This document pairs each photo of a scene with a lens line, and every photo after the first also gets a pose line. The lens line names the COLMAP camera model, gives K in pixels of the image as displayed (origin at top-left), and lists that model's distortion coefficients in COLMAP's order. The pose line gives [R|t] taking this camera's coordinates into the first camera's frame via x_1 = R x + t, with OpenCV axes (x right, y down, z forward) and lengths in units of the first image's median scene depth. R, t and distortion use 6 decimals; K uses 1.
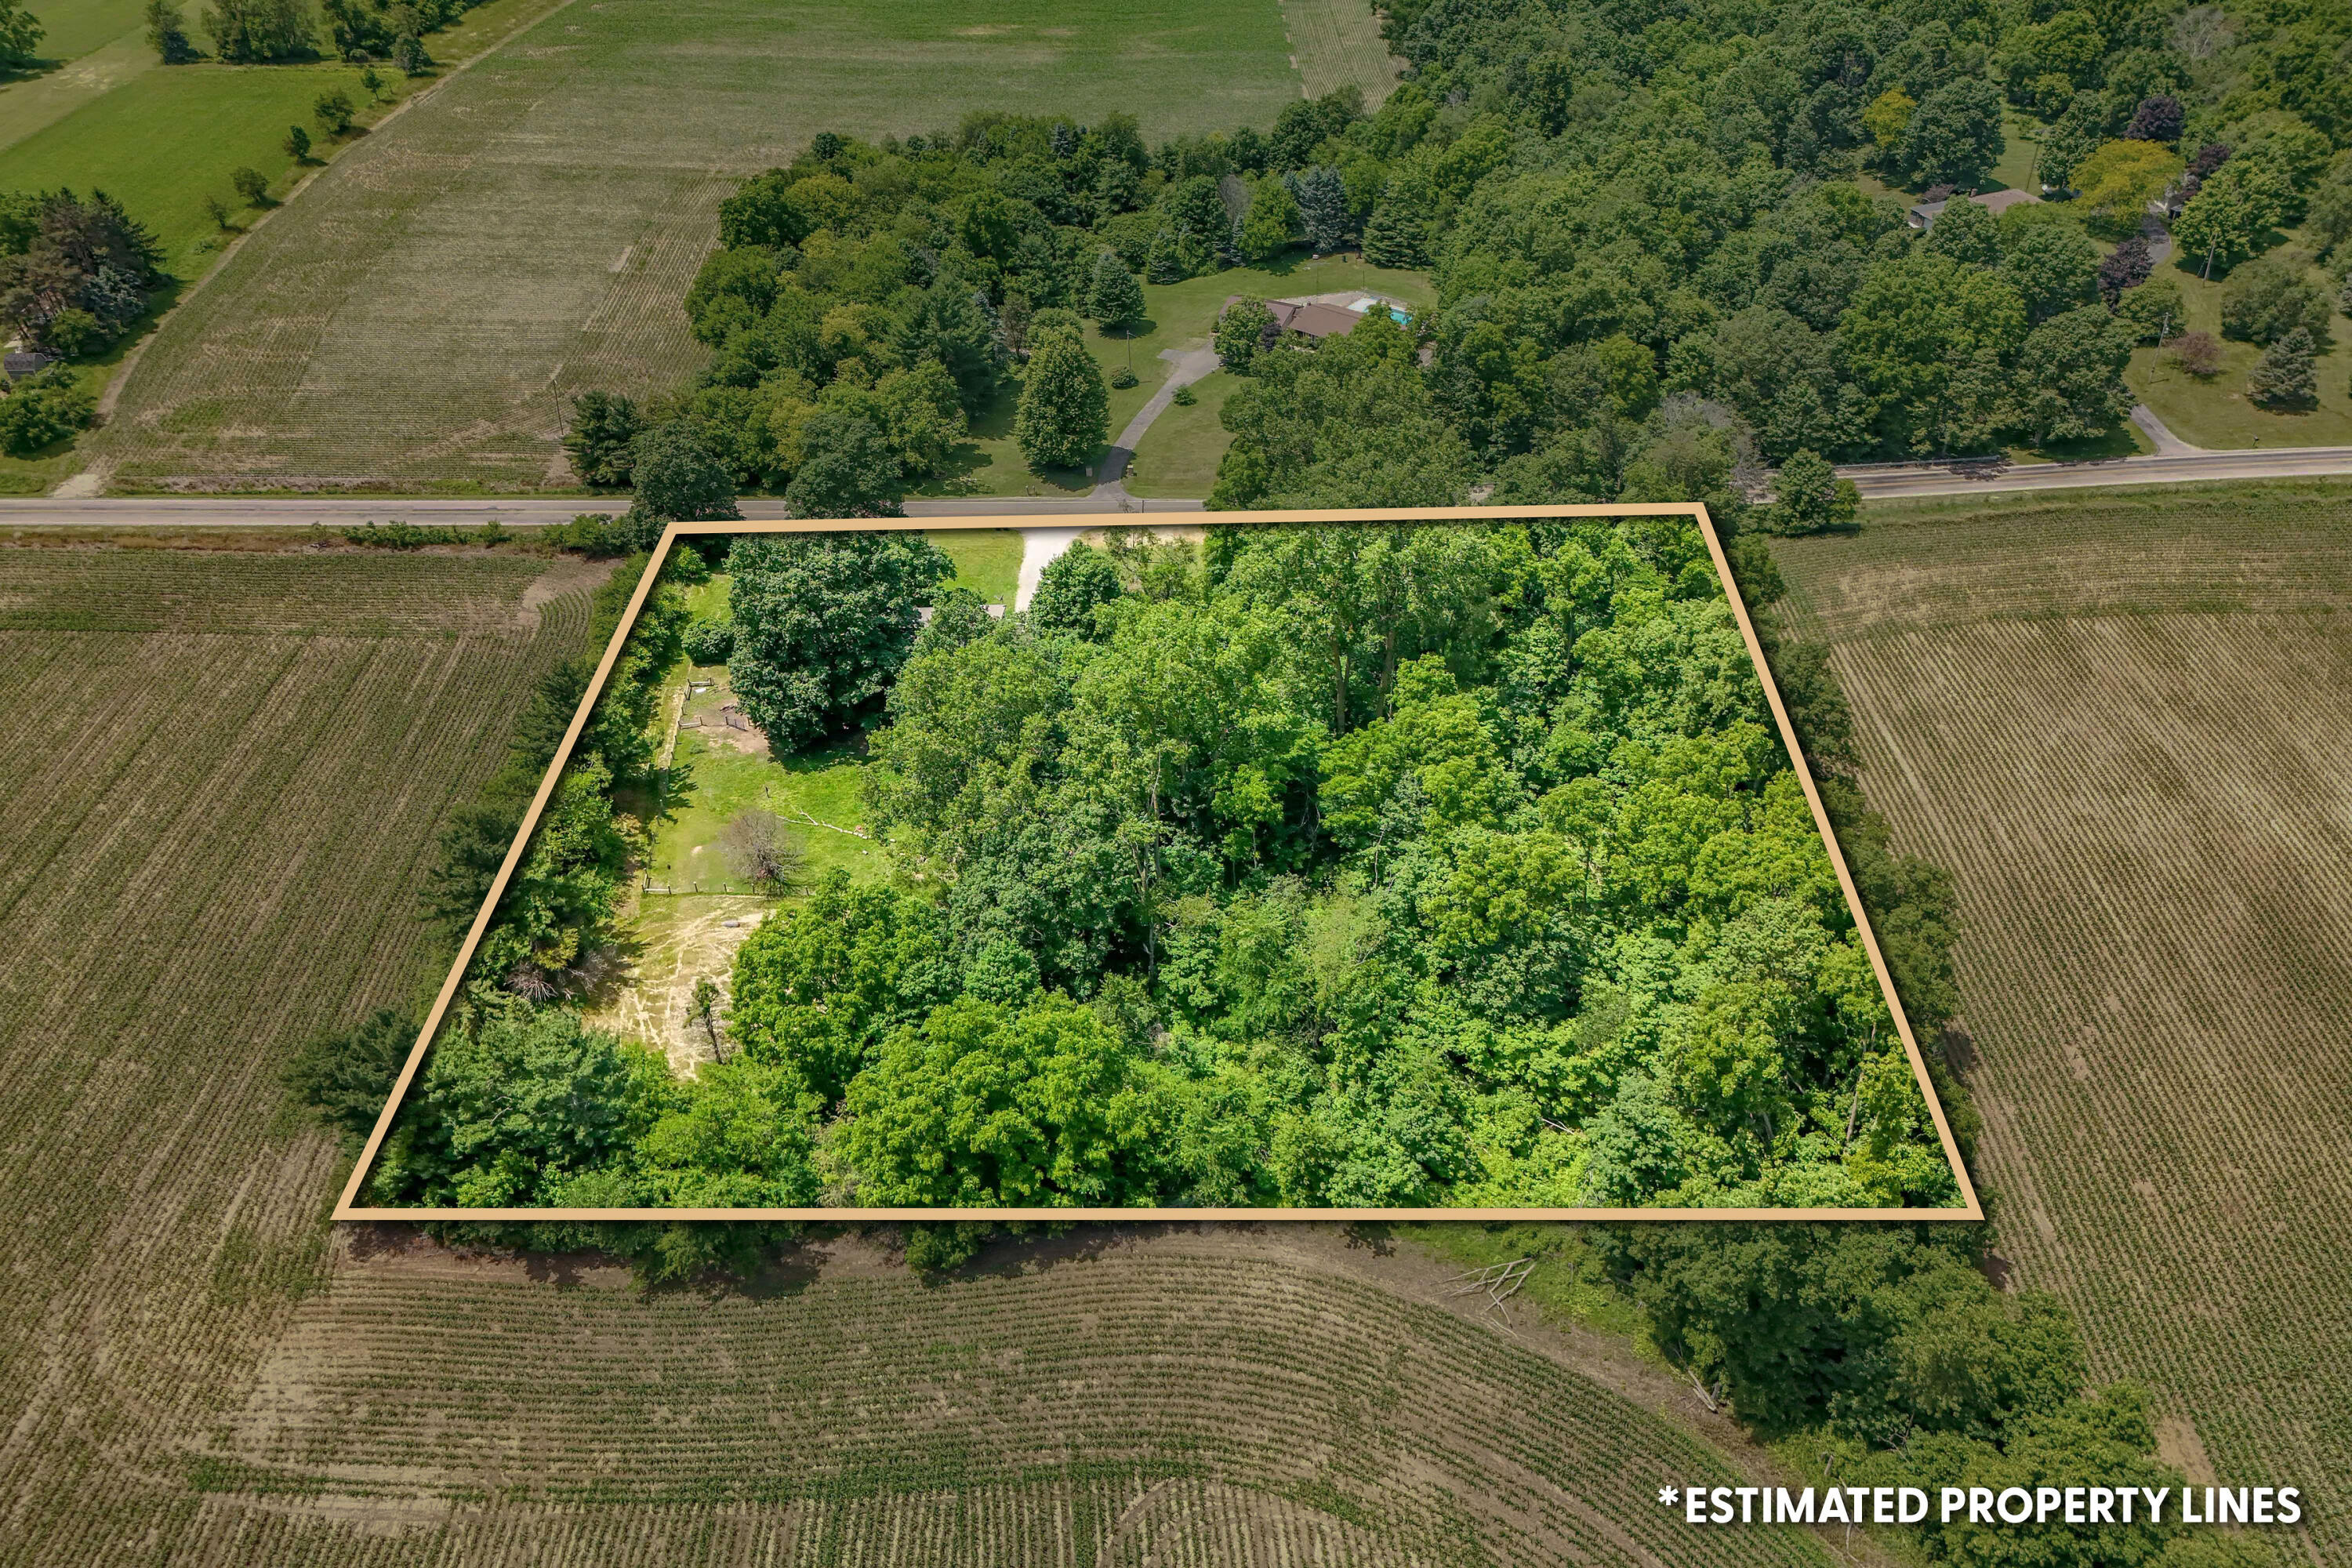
lens RADIAL K [[1761.6, 0, 1182.2], [0, 1761.6, 720.3], [0, 0, 1]] dist [0.069359, -0.053300]
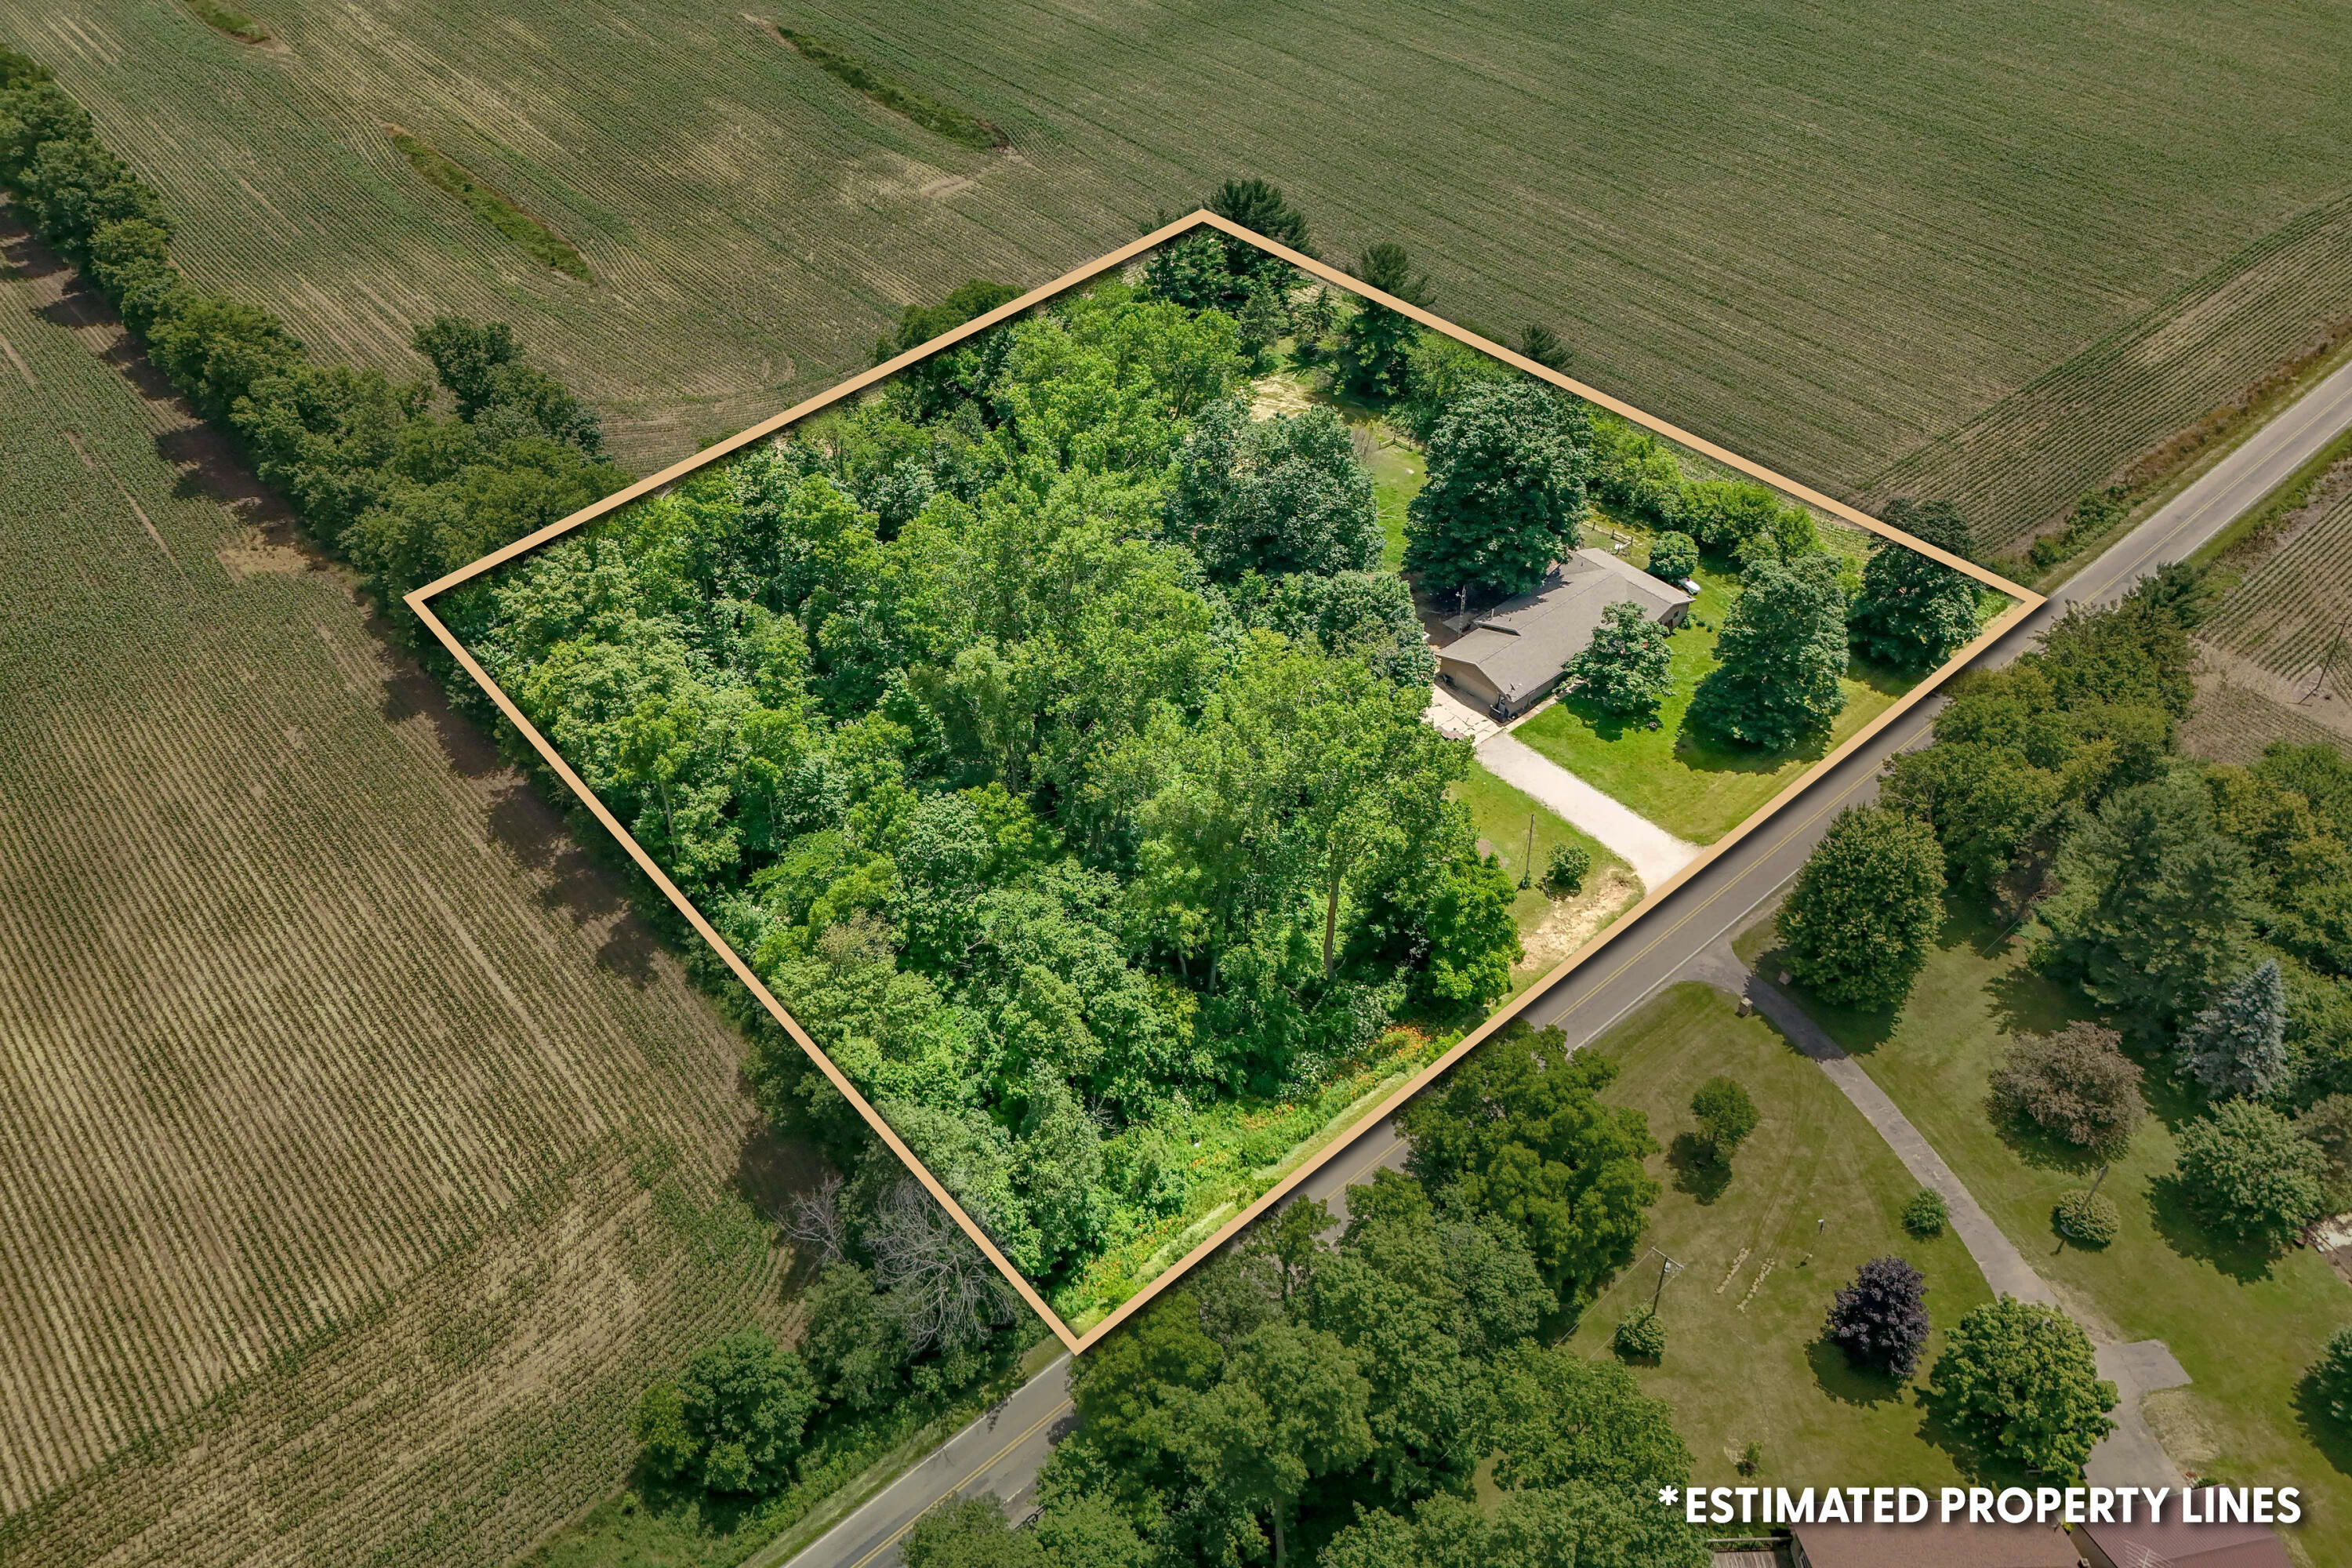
lens RADIAL K [[1750.2, 0, 1182.8], [0, 1750.2, 736.3], [0, 0, 1]] dist [0.068280, -0.062581]
pose [[-0.755995, 0.437458, -0.486932, 0.380066], [-0.376213, 0.318369, 0.870118, -0.634744], [0.535663, 0.840995, -0.076108, 0.851070]]
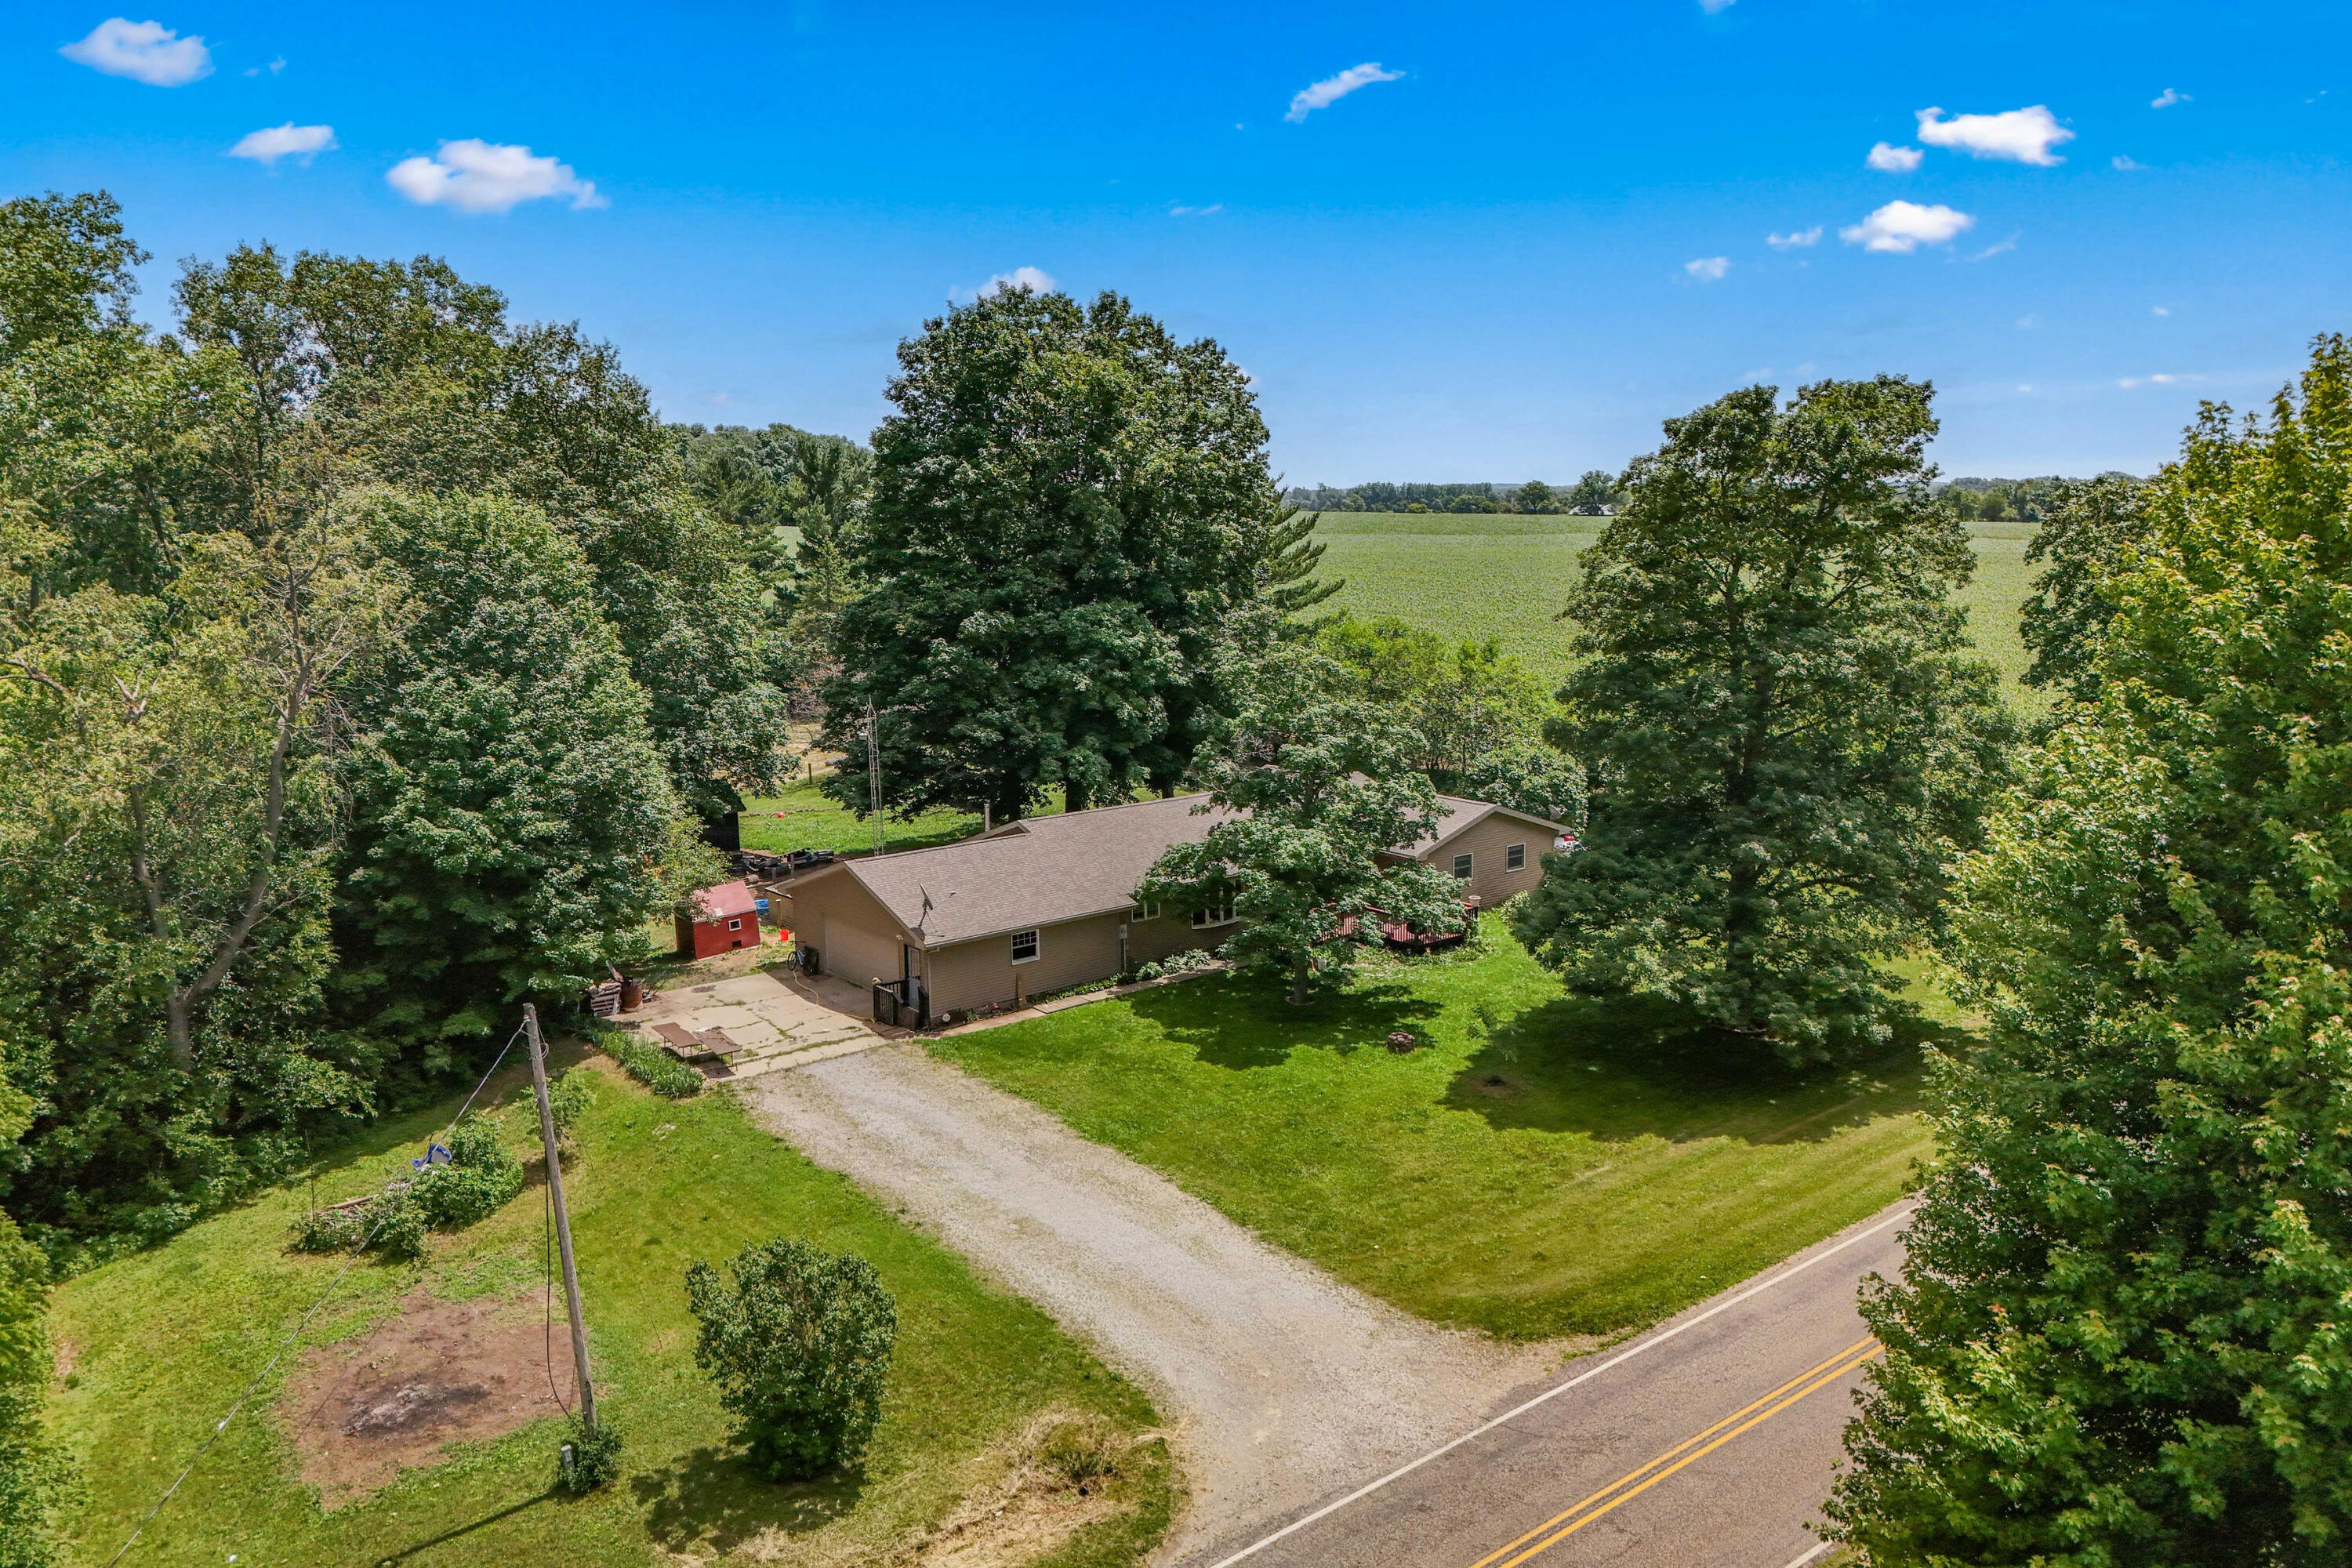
lens RADIAL K [[1750.2, 0, 1182.8], [0, 1750.2, 736.3], [0, 0, 1]] dist [0.068280, -0.062581]
pose [[-0.793356, 0.122575, -0.596290, 0.017736], [-0.338248, 0.725637, 0.599199, -0.218887], [0.506137, 0.677072, -0.534228, 0.973754]]
